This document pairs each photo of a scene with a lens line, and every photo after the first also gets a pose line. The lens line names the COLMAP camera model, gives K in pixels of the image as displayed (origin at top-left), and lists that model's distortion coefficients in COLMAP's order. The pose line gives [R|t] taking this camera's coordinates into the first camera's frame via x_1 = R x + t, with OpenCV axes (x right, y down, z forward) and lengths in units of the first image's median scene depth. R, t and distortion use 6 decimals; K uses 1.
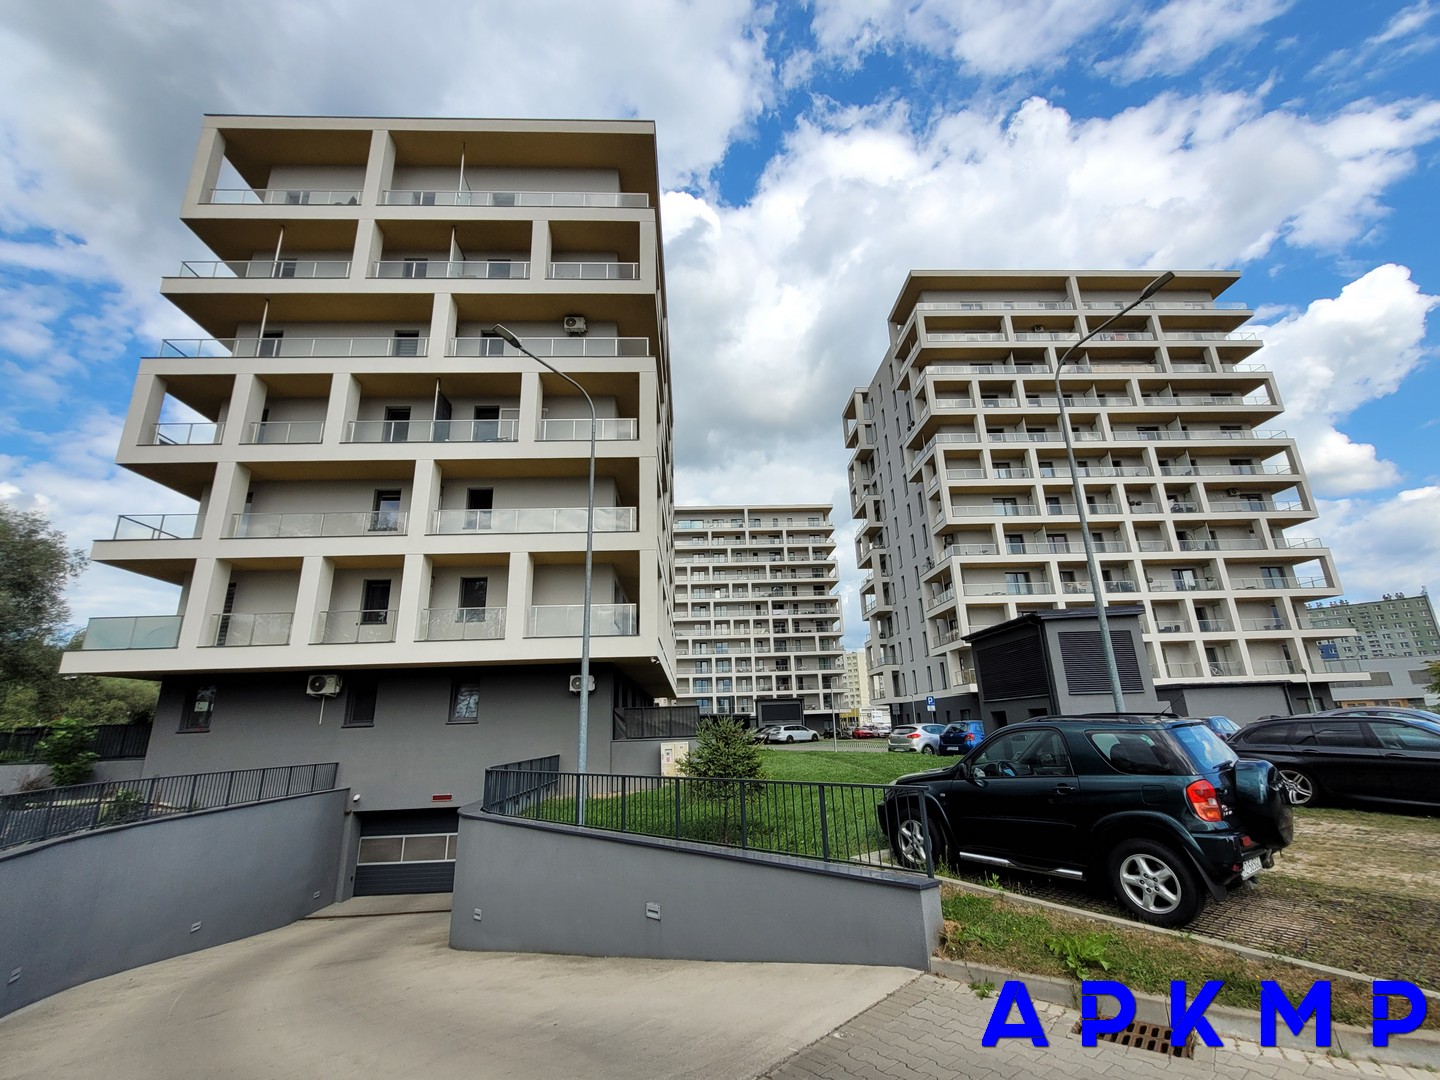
lens RADIAL K [[574.4, 0, 721.3], [0, 574.4, 567.8], [0, 0, 1]] dist [-0.002341, 0.001370]
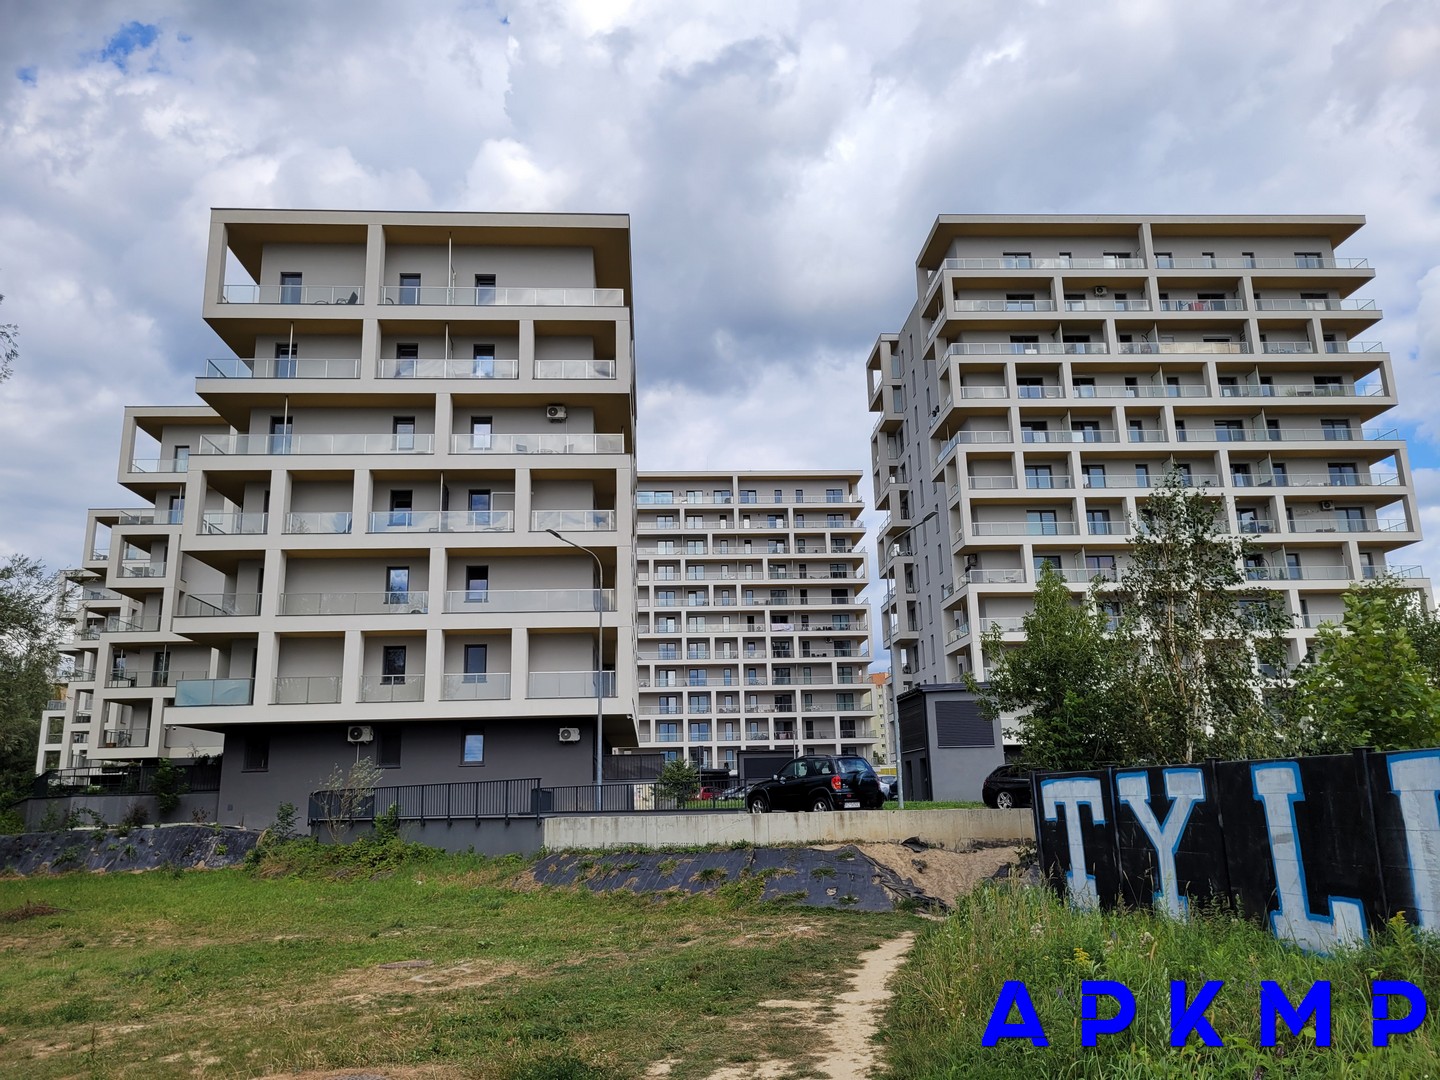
lens RADIAL K [[1089.8, 0, 713.9], [0, 1089.8, 554.1], [0, 0, 1]] dist [0.053027, 0.006047]
pose [[0.999901, 0.012742, 0.005900, 0.019782], [-0.012995, 0.998901, 0.045038, -0.122091], [-0.005320, -0.045110, 0.998968, -0.549287]]
